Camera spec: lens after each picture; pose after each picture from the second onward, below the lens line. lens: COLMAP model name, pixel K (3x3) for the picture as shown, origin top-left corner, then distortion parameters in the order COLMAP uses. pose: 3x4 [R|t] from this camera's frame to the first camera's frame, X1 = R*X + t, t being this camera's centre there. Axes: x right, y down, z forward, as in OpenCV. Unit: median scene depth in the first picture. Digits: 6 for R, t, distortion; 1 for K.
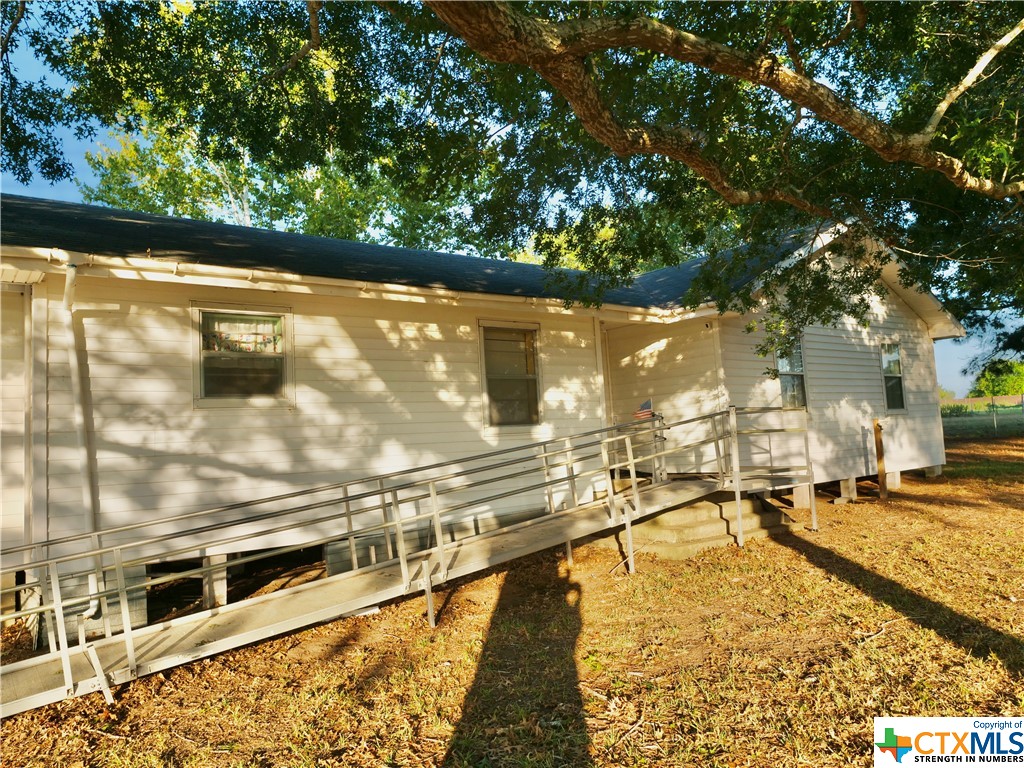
lens RADIAL K [[737.0, 0, 512.0], [0, 737.0, 384.0], [0, 0, 1]] dist [-0.007581, -0.003329]
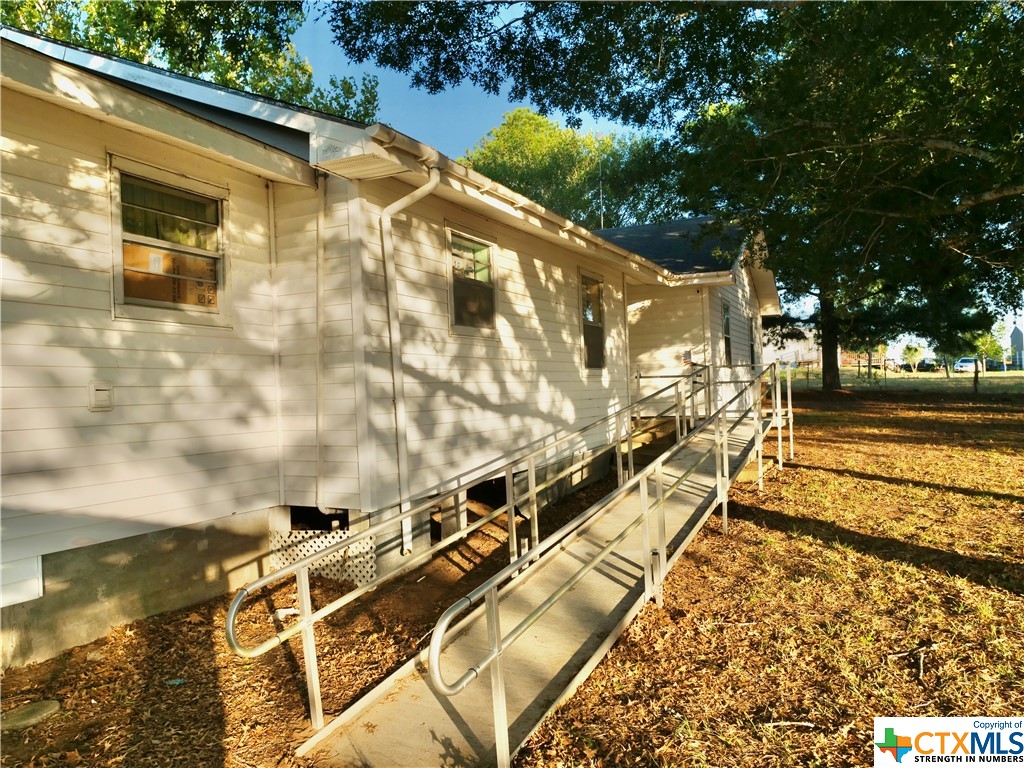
lens RADIAL K [[737.0, 0, 512.0], [0, 737.0, 384.0], [0, 0, 1]] dist [-0.007581, -0.003329]
pose [[0.891614, 0.030083, 0.451795, -0.750716], [-0.054632, 0.997649, 0.041385, 0.051770], [-0.449488, -0.061582, 0.891161, 0.103151]]
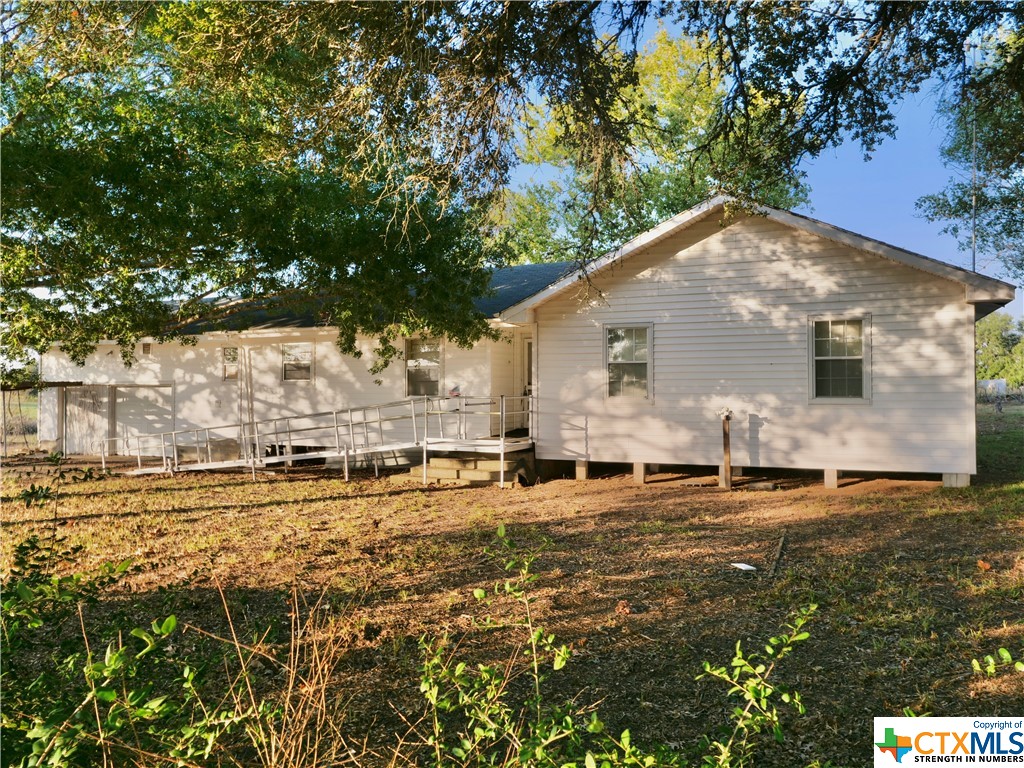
lens RADIAL K [[737.0, 0, 512.0], [0, 737.0, 384.0], [0, 0, 1]] dist [-0.007581, -0.003329]
pose [[0.490583, 0.024939, -0.871037, 1.986447], [0.032700, 0.998359, 0.047001, -0.062674], [0.870781, -0.051540, 0.488963, 0.447581]]
